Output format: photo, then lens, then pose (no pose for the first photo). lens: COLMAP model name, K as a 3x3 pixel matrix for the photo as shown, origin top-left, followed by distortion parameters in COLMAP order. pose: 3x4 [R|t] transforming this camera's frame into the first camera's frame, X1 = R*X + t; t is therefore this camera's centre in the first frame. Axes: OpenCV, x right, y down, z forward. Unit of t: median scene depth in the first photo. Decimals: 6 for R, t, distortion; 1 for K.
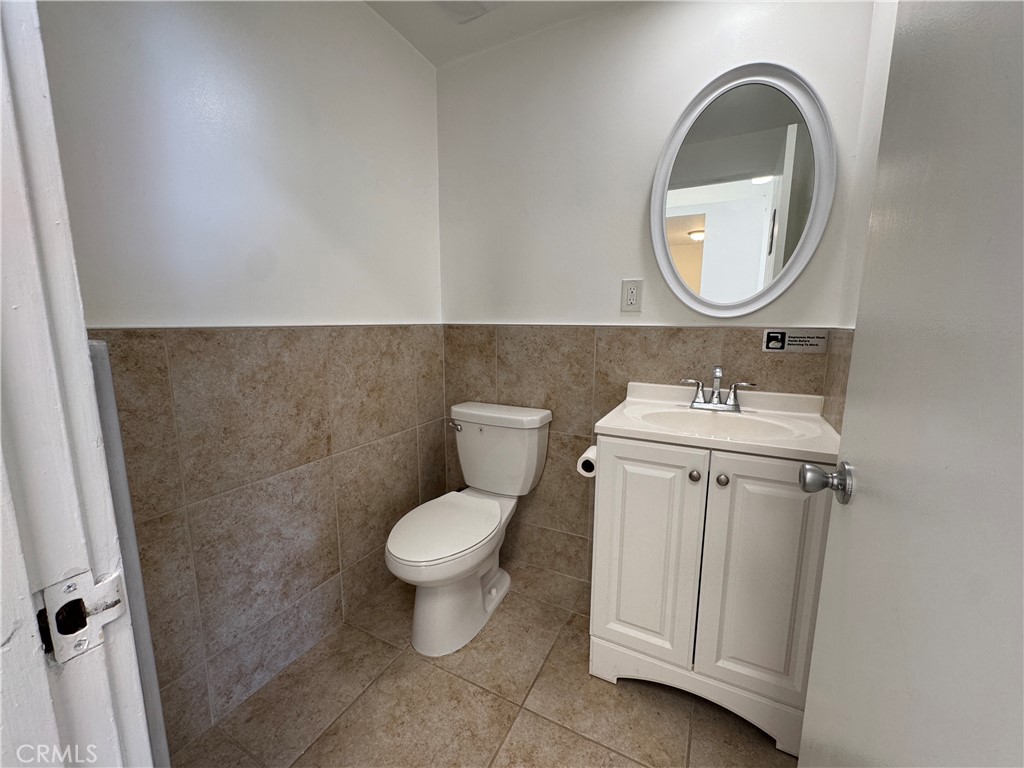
lens RADIAL K [[407.3, 0, 513.2], [0, 407.3, 383.1], [0, 0, 1]] dist [-0.002098, 0.000385]
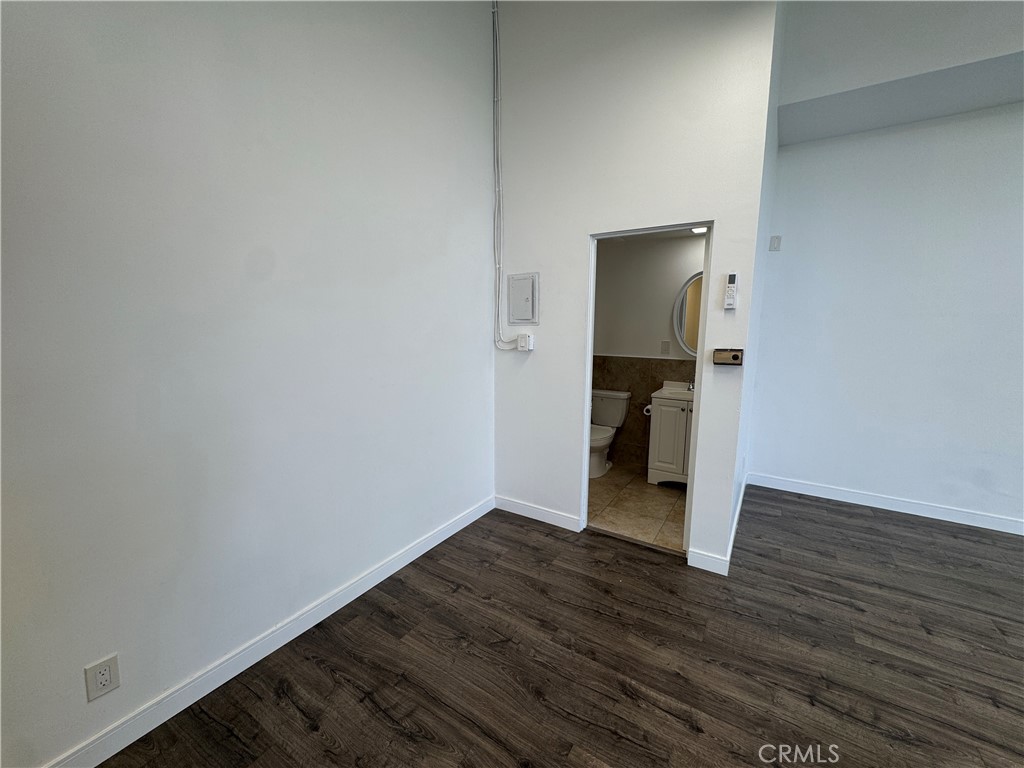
lens RADIAL K [[407.3, 0, 511.7], [0, 407.3, 385.4], [0, 0, 1]] dist [-0.002098, 0.000385]
pose [[0.994063, 0.012637, -0.108066, -0.377285], [-0.012235, 0.999916, 0.004387, 0.025858], [0.108113, -0.003039, 0.994134, -1.587673]]
